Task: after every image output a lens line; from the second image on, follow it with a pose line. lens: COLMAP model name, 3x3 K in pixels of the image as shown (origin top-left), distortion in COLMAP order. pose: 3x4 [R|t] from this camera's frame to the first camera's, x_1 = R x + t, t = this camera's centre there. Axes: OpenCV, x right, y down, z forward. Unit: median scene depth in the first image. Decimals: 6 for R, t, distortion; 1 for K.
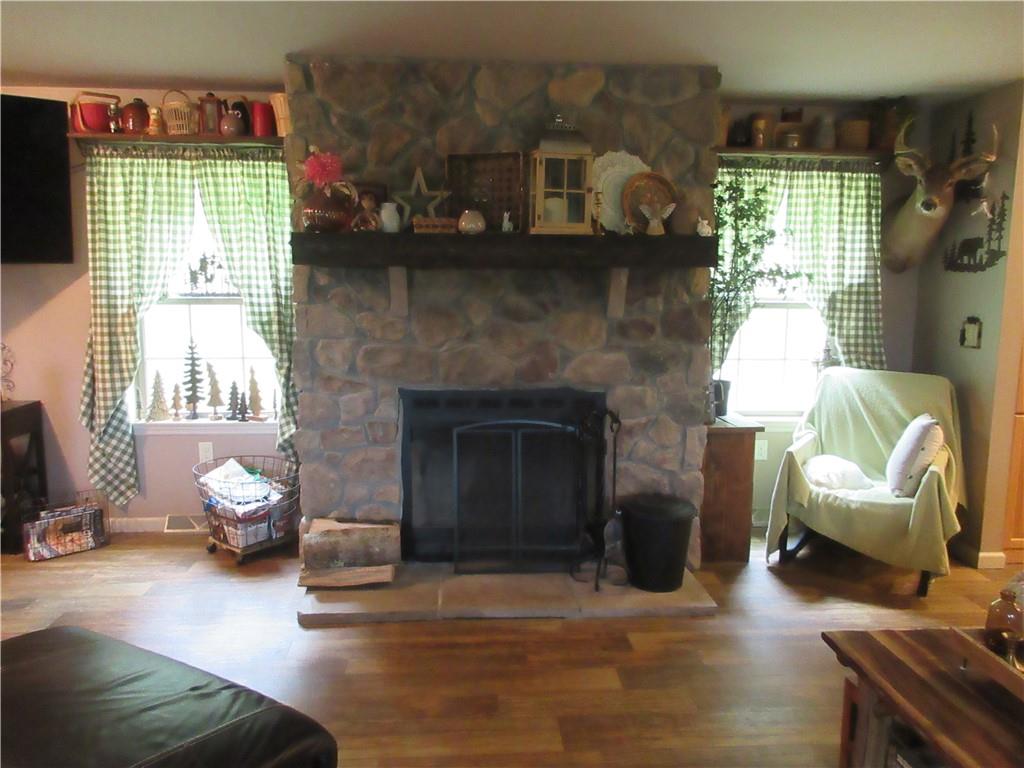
lens RADIAL K [[781.9, 0, 512.2], [0, 781.9, 385.3], [0, 0, 1]] dist [0.002831, 0.004461]
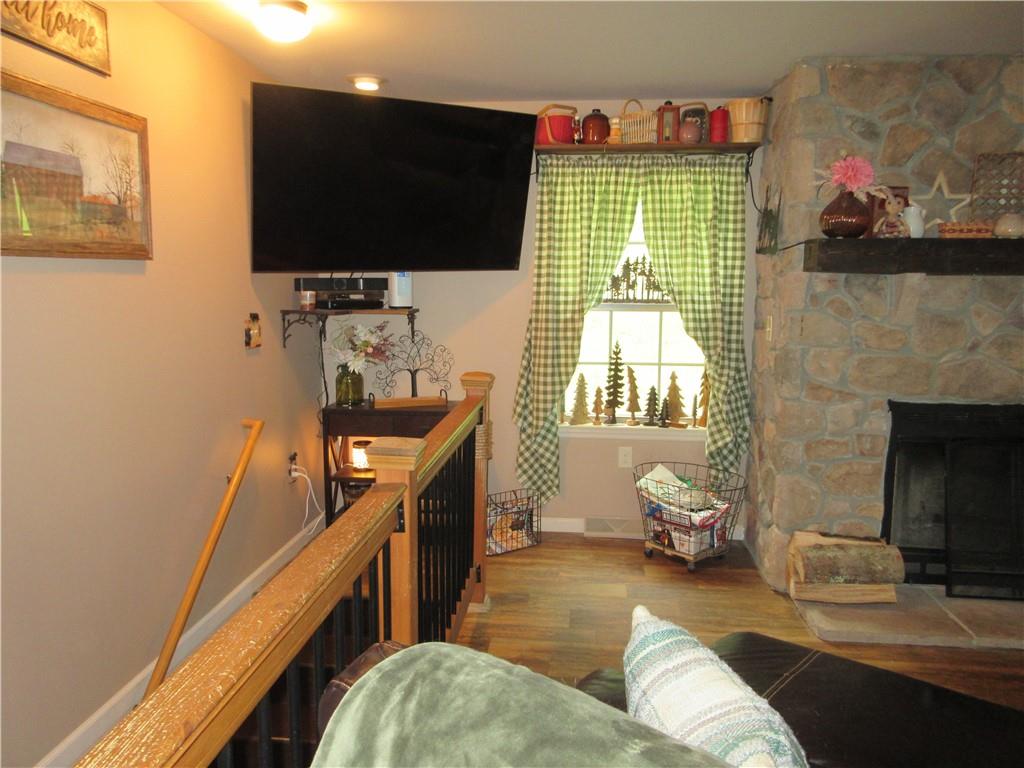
lens RADIAL K [[781.9, 0, 512.8], [0, 781.9, 383.6], [0, 0, 1]] dist [0.002831, 0.004461]
pose [[0.985390, 0.024484, -0.168543, -0.404578], [-0.026258, 0.999621, -0.008304, 0.003728], [0.168275, 0.012609, 0.985659, -0.022230]]
